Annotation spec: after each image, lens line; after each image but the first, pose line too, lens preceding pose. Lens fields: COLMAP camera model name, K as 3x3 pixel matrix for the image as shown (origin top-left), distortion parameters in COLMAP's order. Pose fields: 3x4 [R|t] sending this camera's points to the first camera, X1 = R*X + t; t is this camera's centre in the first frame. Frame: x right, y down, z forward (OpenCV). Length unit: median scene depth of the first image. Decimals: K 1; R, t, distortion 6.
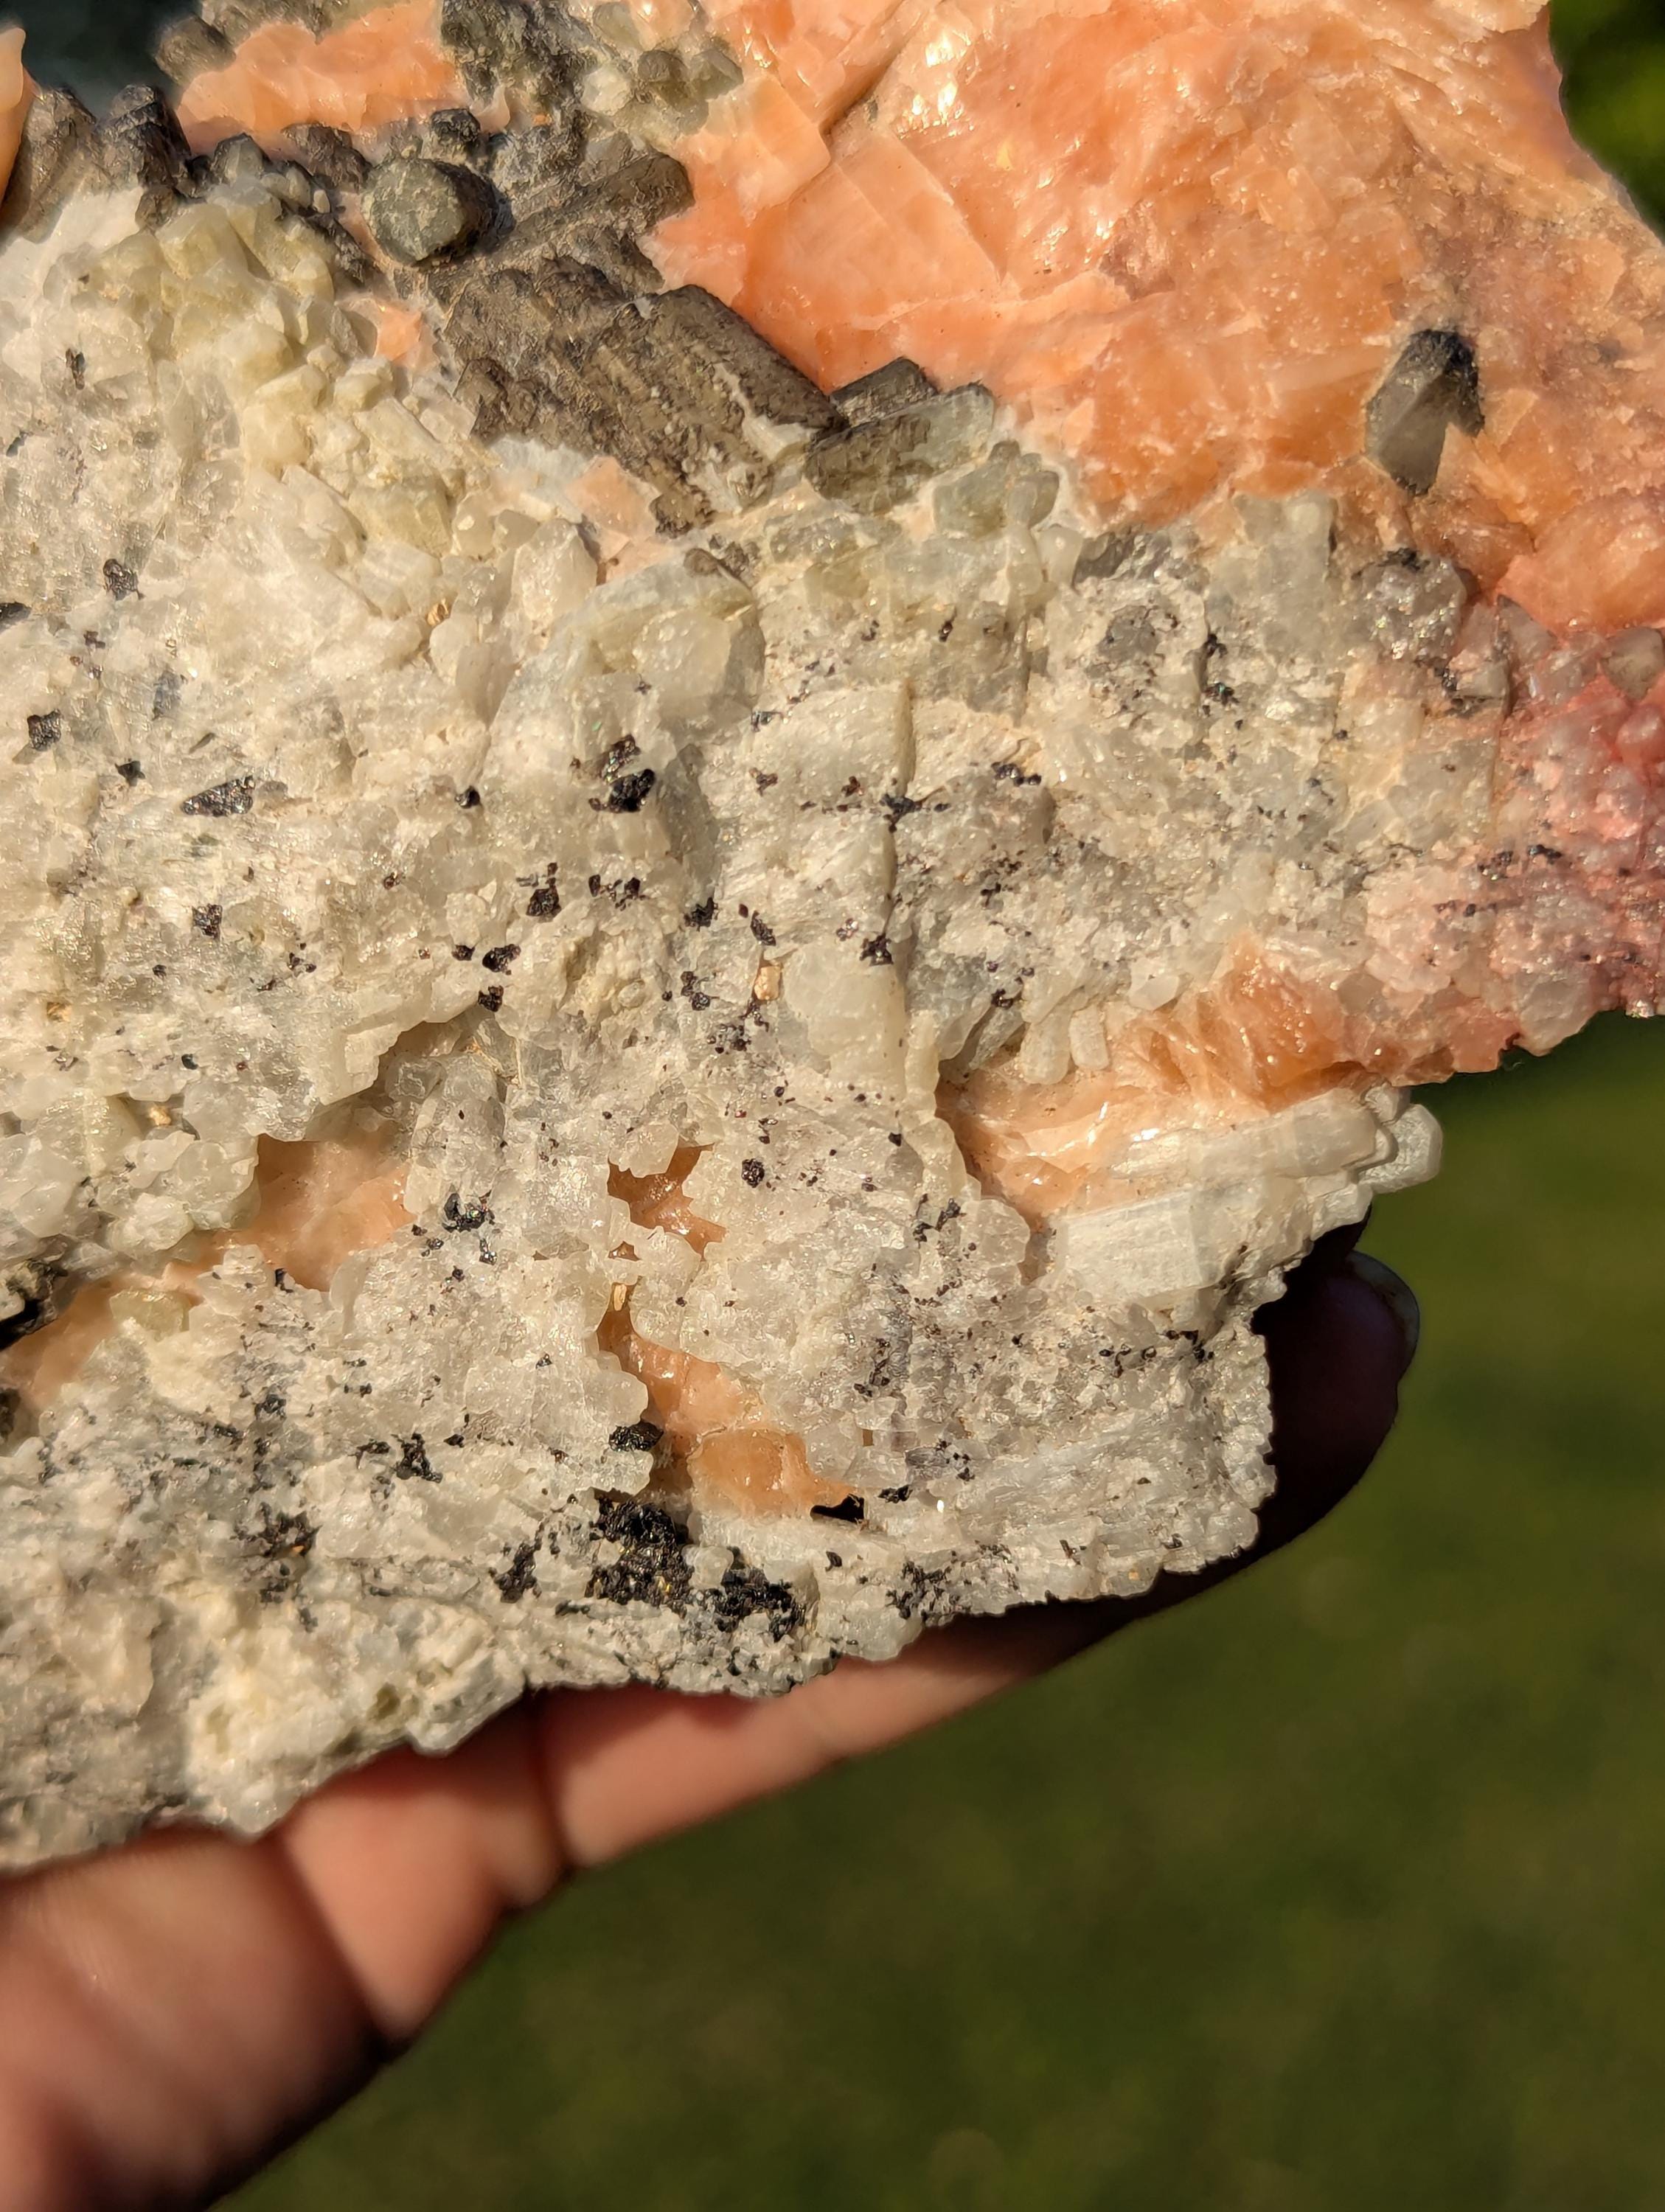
lens RADIAL K [[3924.4, 0, 832.5], [0, 3924.4, 1106.0], [0, 0, 1]] dist [0.339065, -2.480246]
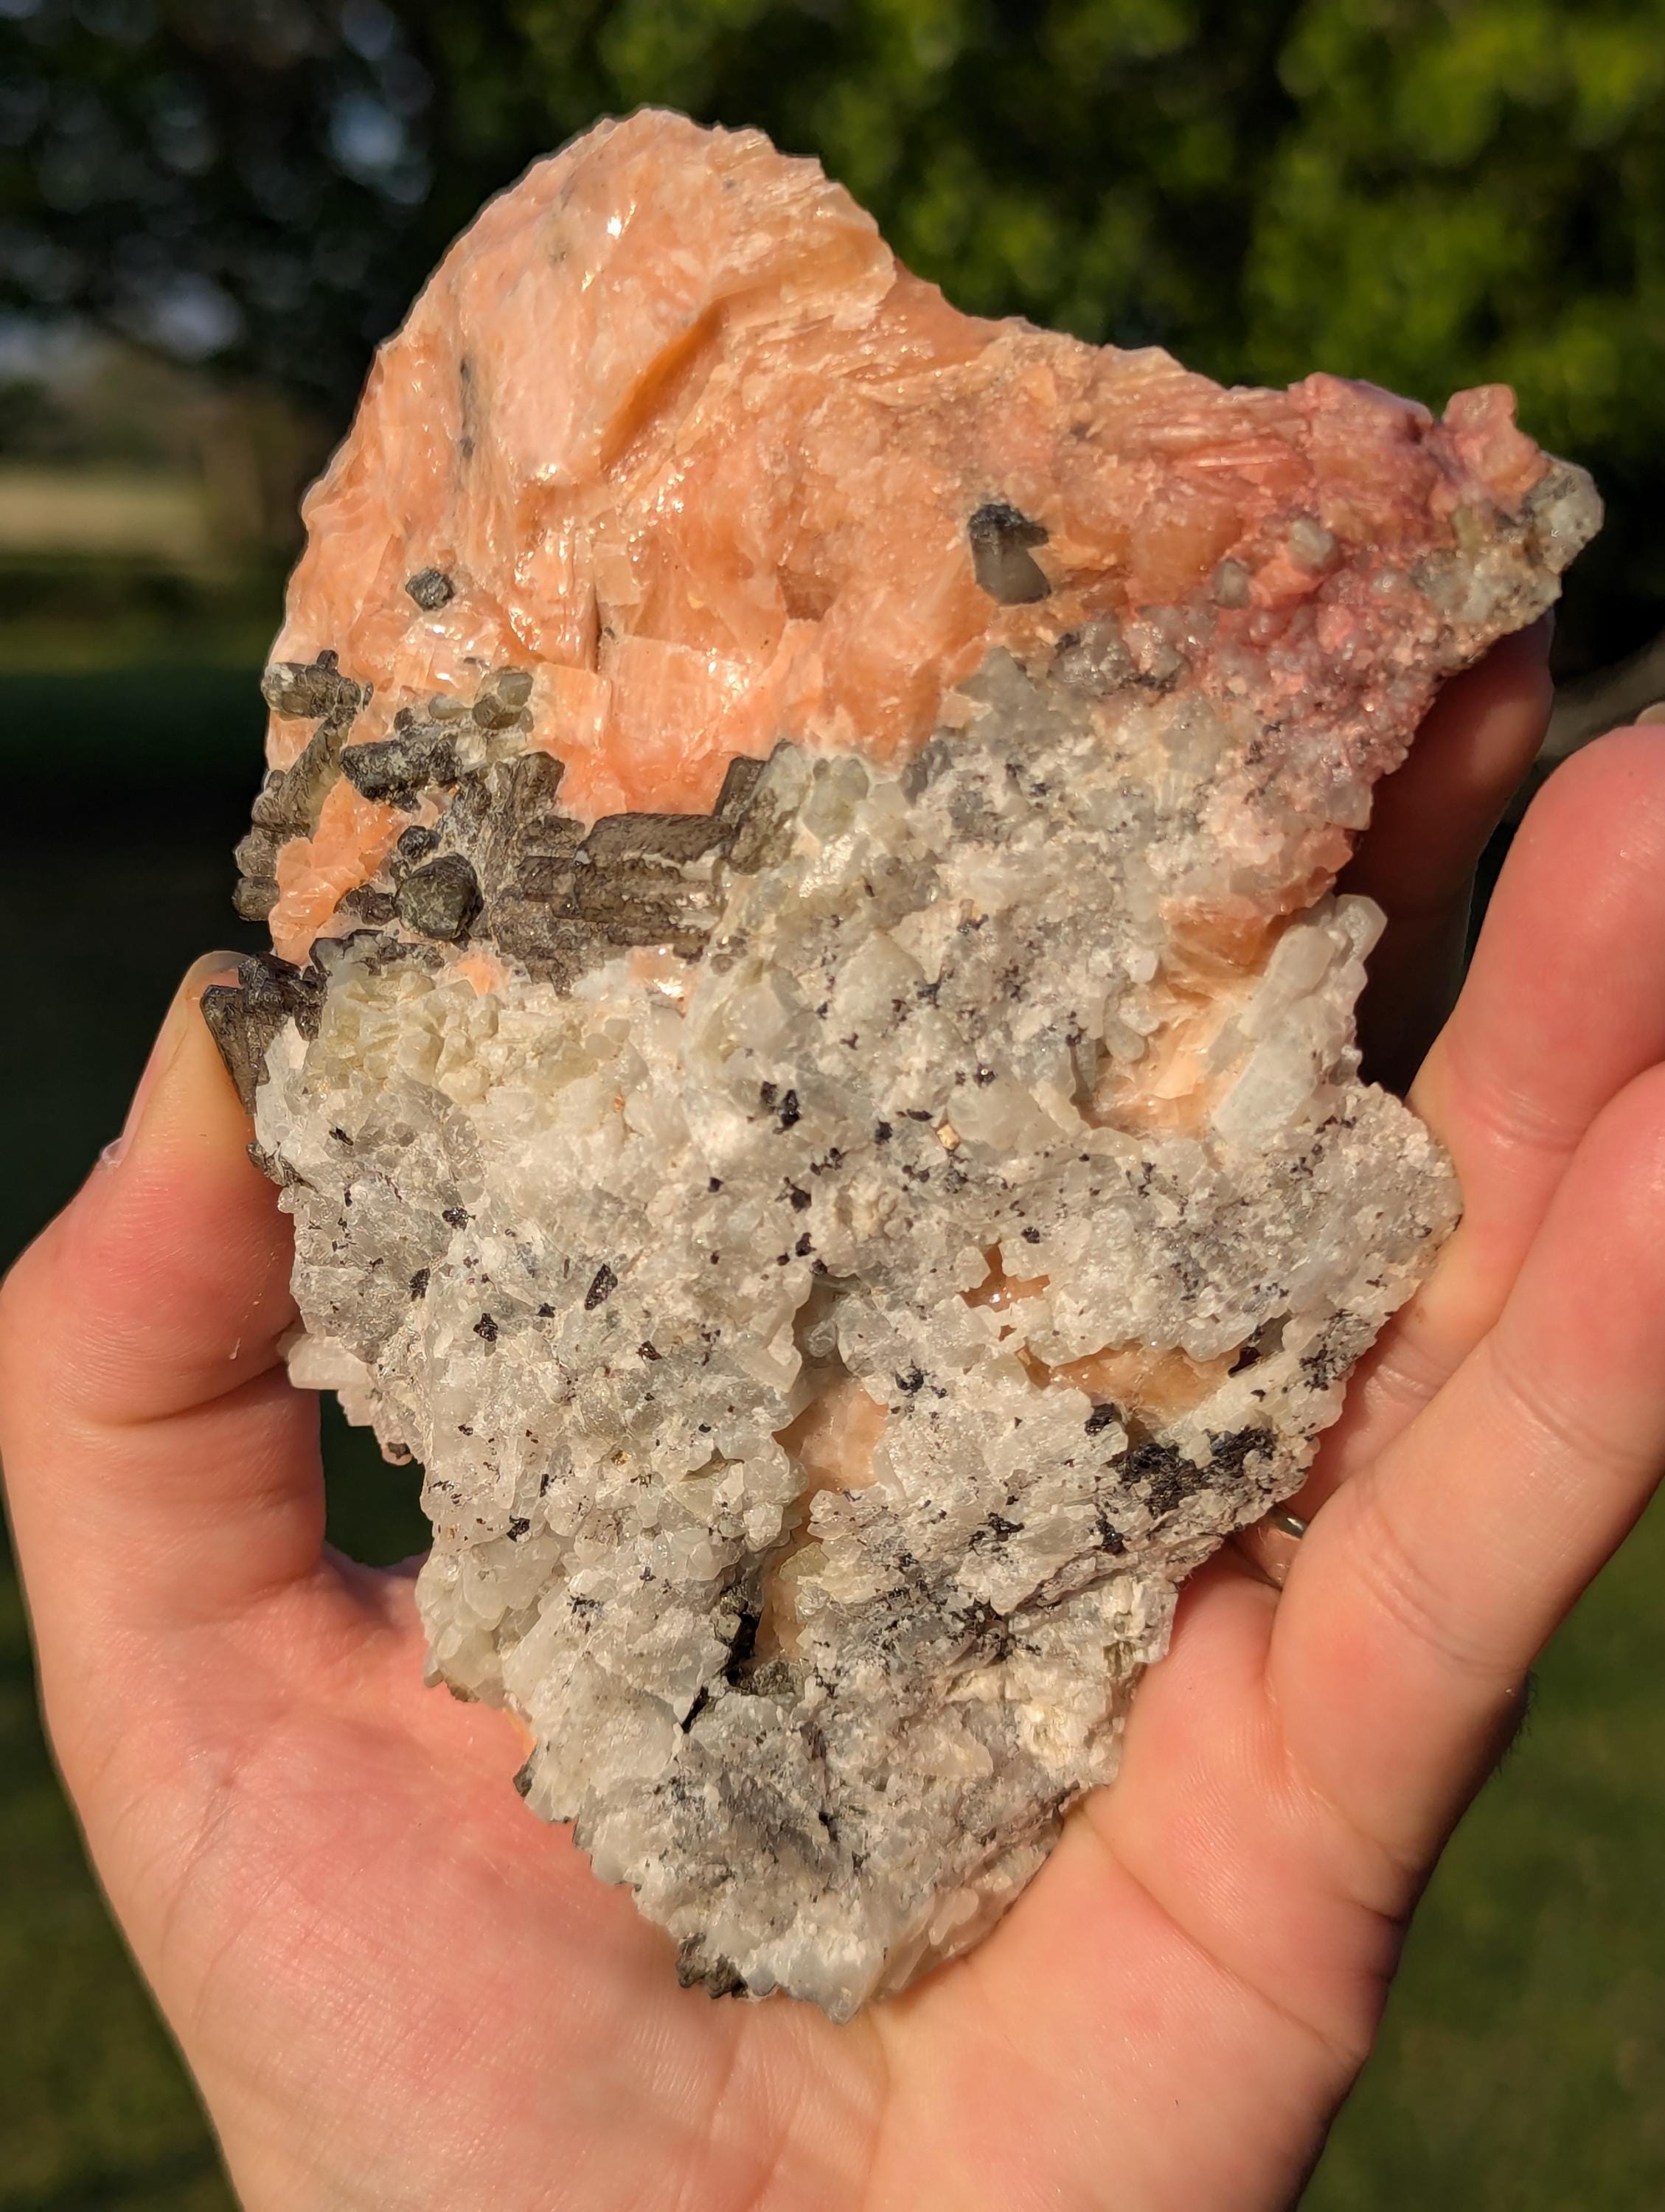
lens RADIAL K [[3924.4, 0, 832.5], [0, 3924.4, 1106.0], [0, 0, 1]] dist [0.339065, -2.480246]
pose [[0.726960, -0.664749, -0.172158, 0.209095], [0.670473, 0.741281, -0.031126, -0.022947], [0.148308, -0.092800, 0.984577, -0.442579]]
